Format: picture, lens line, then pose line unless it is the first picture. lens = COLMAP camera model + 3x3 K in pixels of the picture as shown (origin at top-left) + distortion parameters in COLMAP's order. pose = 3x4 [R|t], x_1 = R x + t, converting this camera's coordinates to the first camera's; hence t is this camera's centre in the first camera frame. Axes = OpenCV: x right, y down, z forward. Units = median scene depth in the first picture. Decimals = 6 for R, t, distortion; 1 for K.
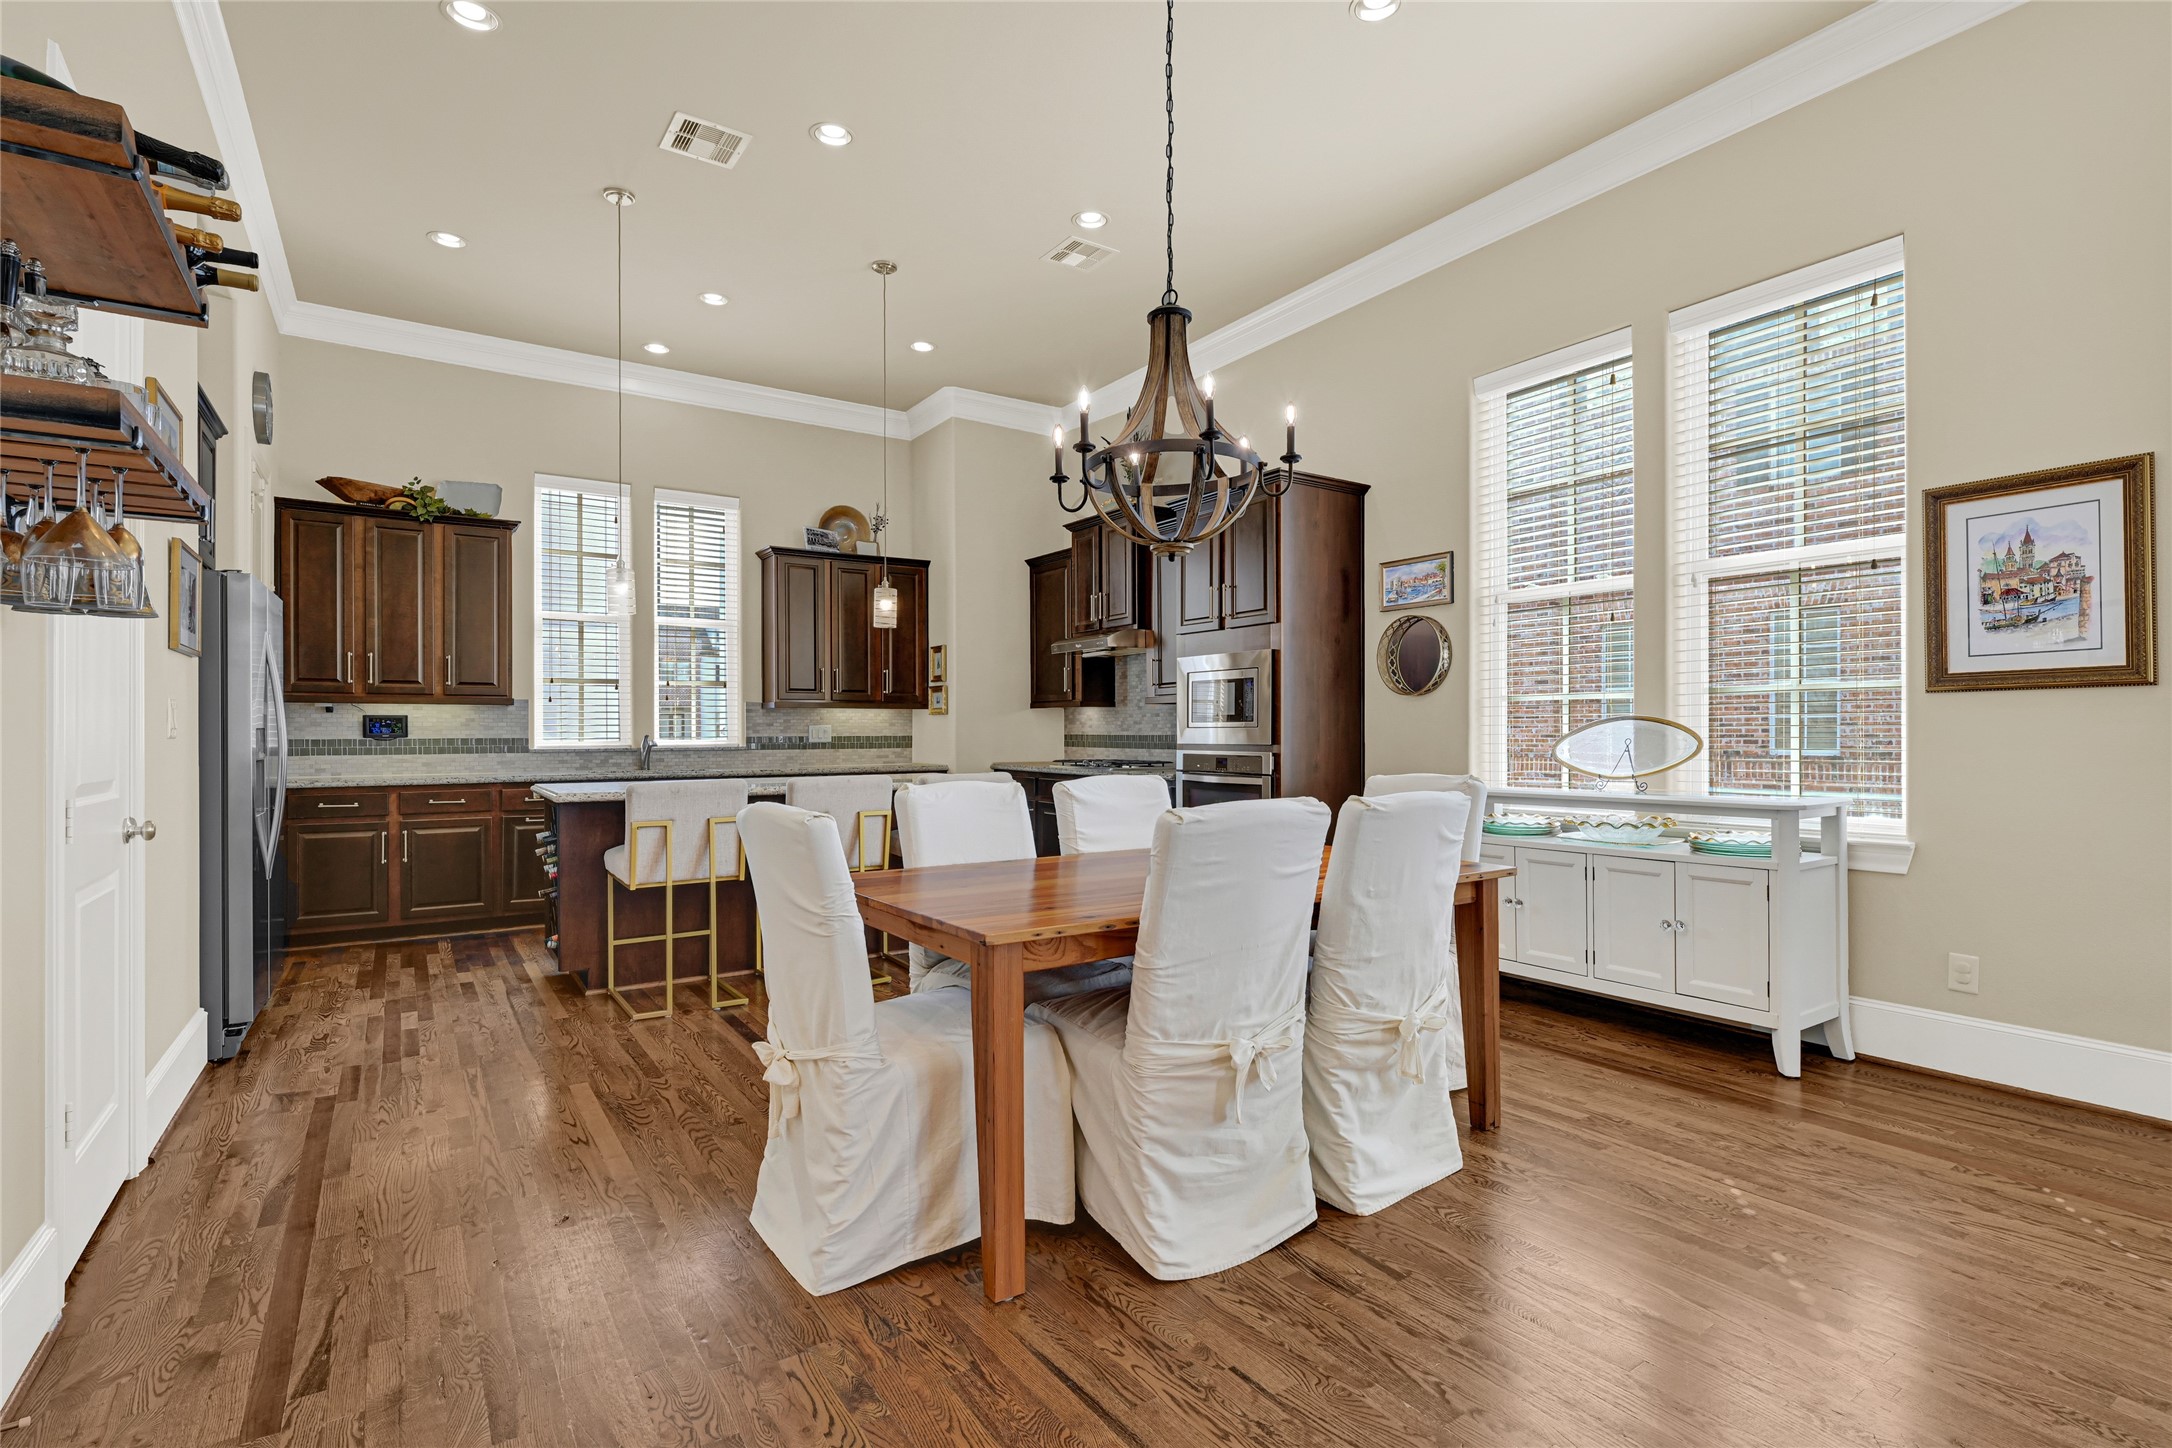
lens RADIAL K [[963.0, 0, 1071.1], [0, 963.0, 730.2], [0, 0, 1]] dist [0.000601, 0.000426]
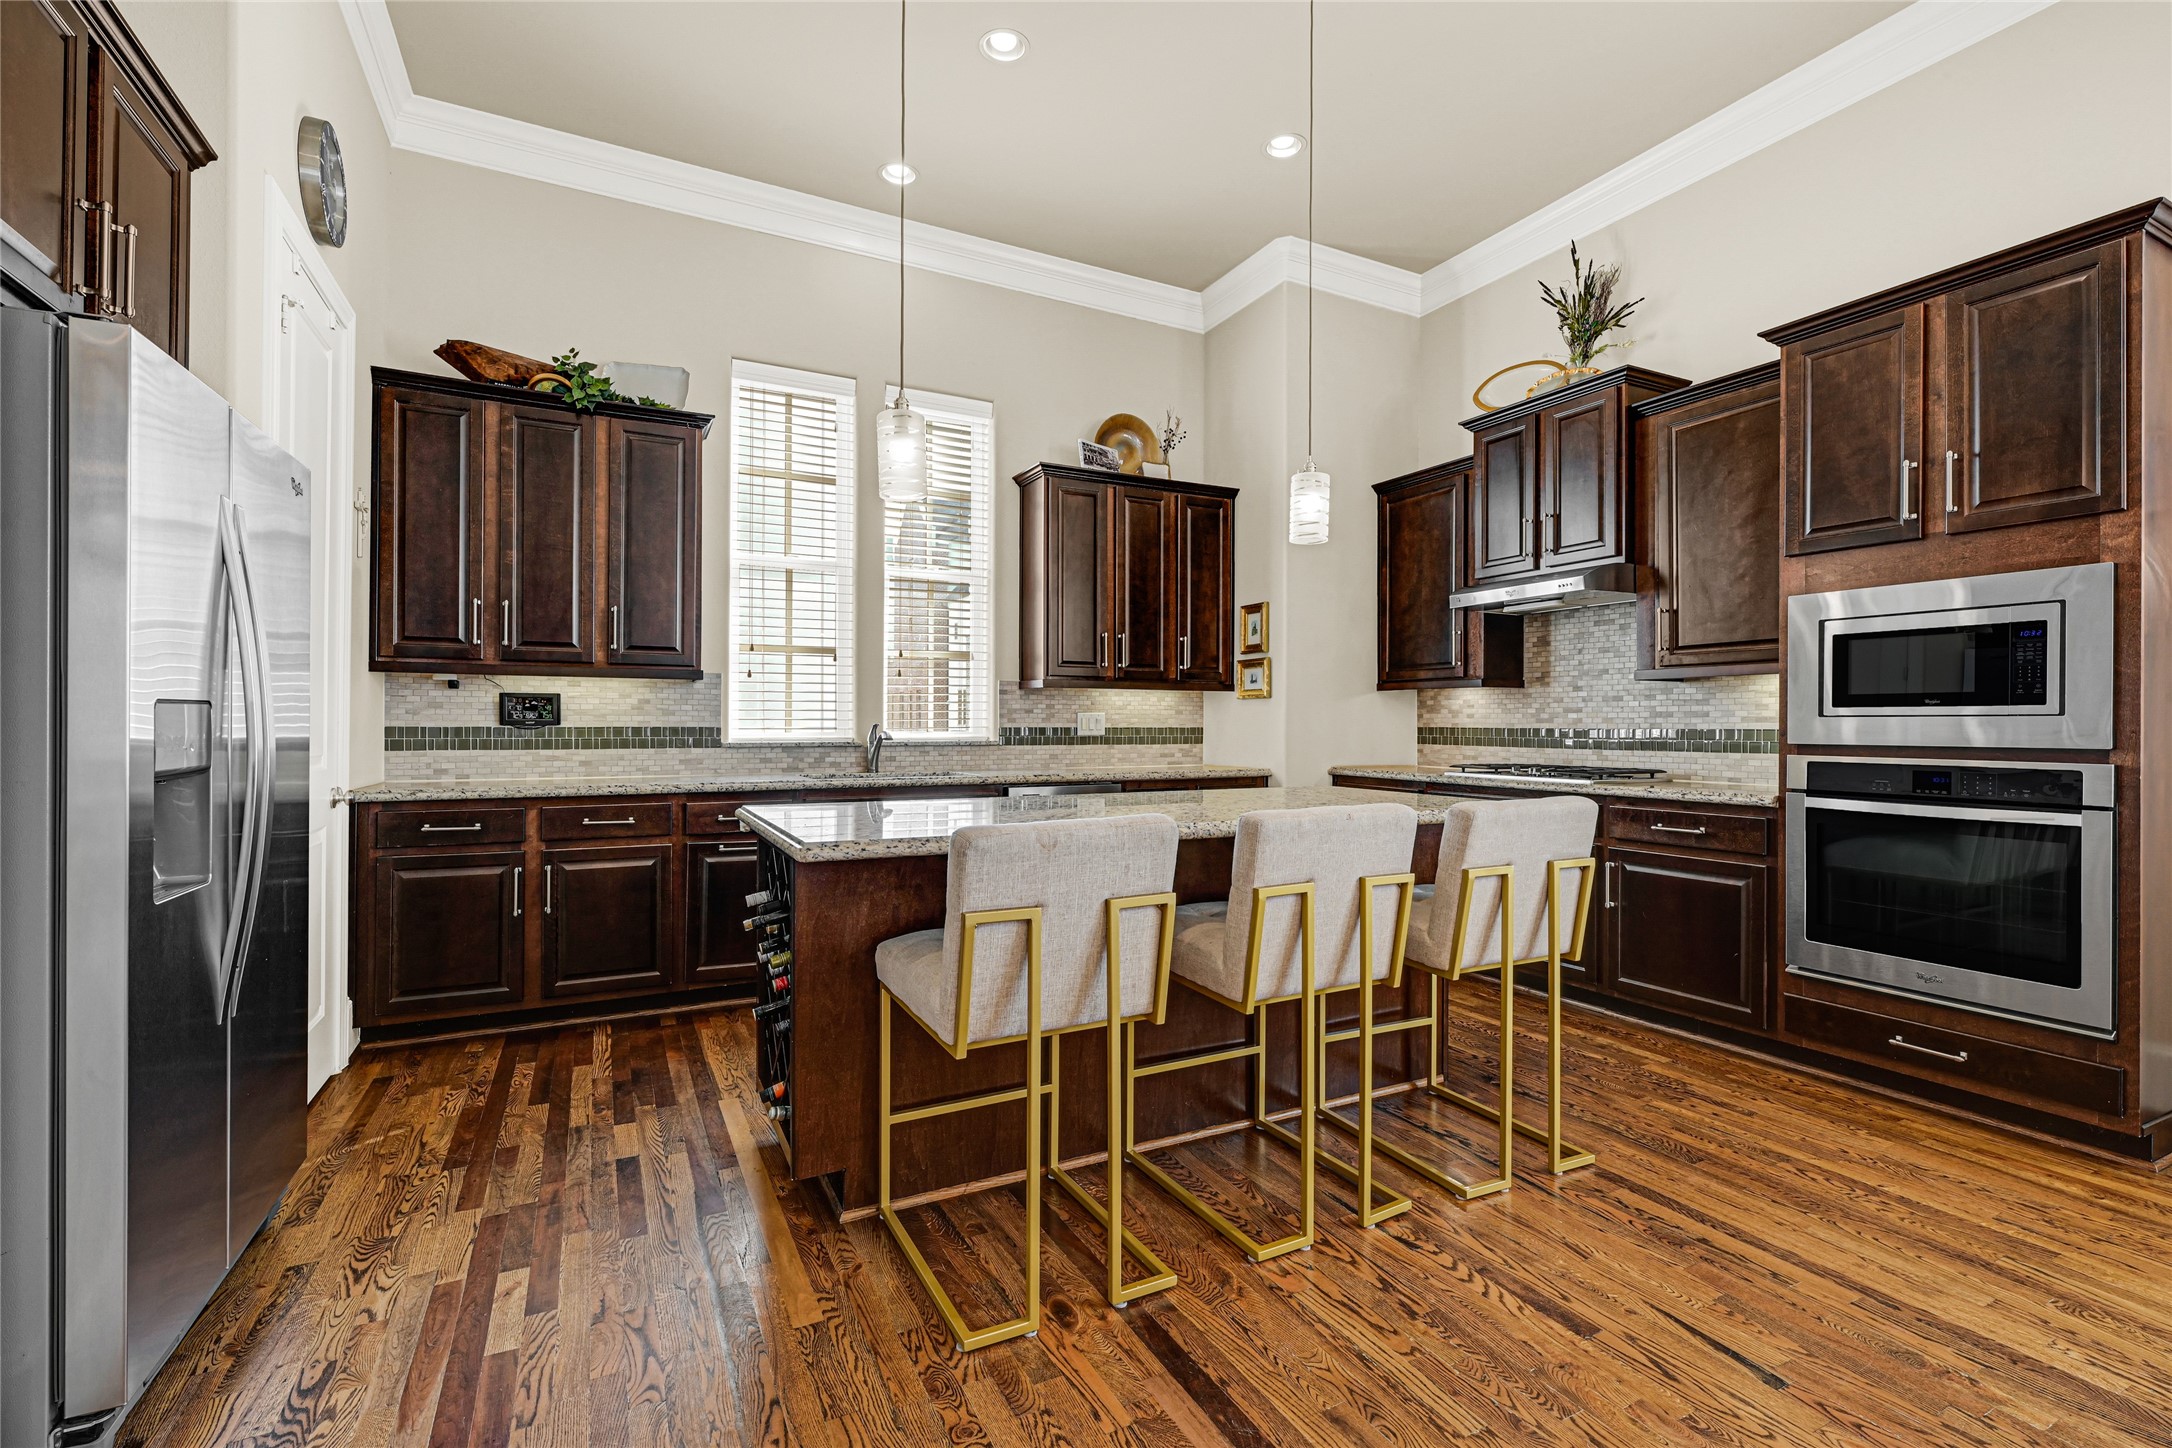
lens RADIAL K [[924.2, 0, 1095.1], [0, 924.2, 719.0], [0, 0, 1]] dist [0.002341, 0.000058]
pose [[0.993833, 0.005542, -0.110745, -0.220038], [-0.006073, 0.999972, -0.004453, 0.003676], [0.110718, 0.005098, 0.993839, 0.363386]]
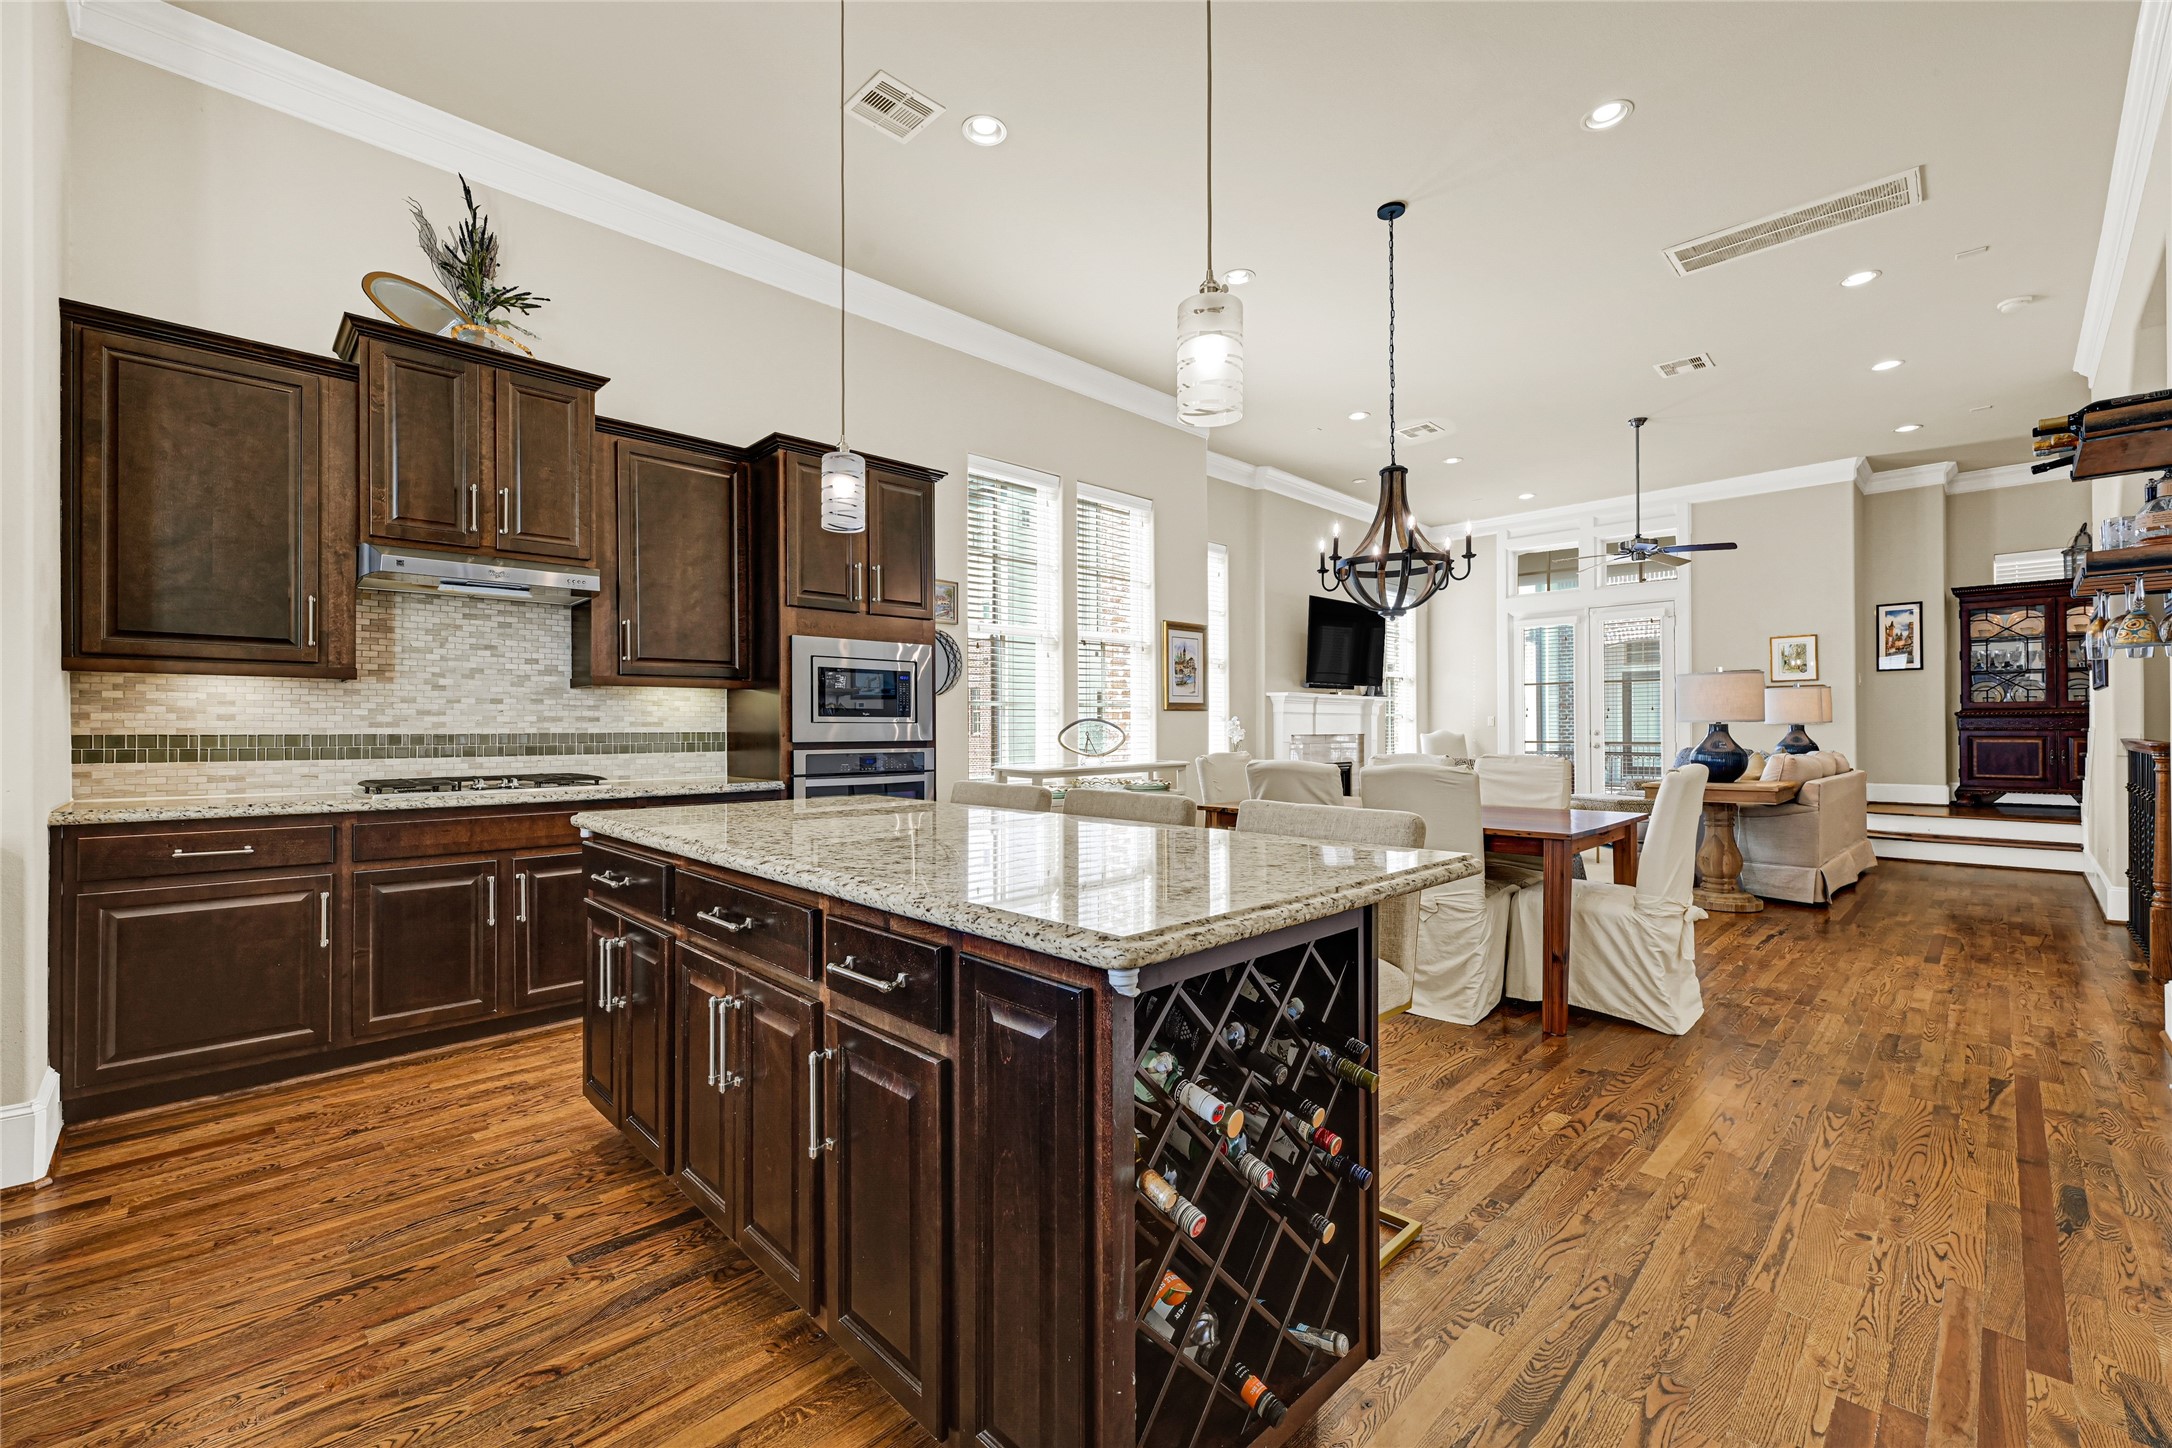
lens RADIAL K [[899.4, 0, 1049.9], [0, 899.4, 726.3], [0, 0, 1]] dist [0.002114, -0.000041]
pose [[-0.146338, 0.005505, 0.989219, -0.595648], [0.002021, 0.999984, -0.005266, 0.004573], [-0.989233, 0.001229, -0.146346, 0.813693]]
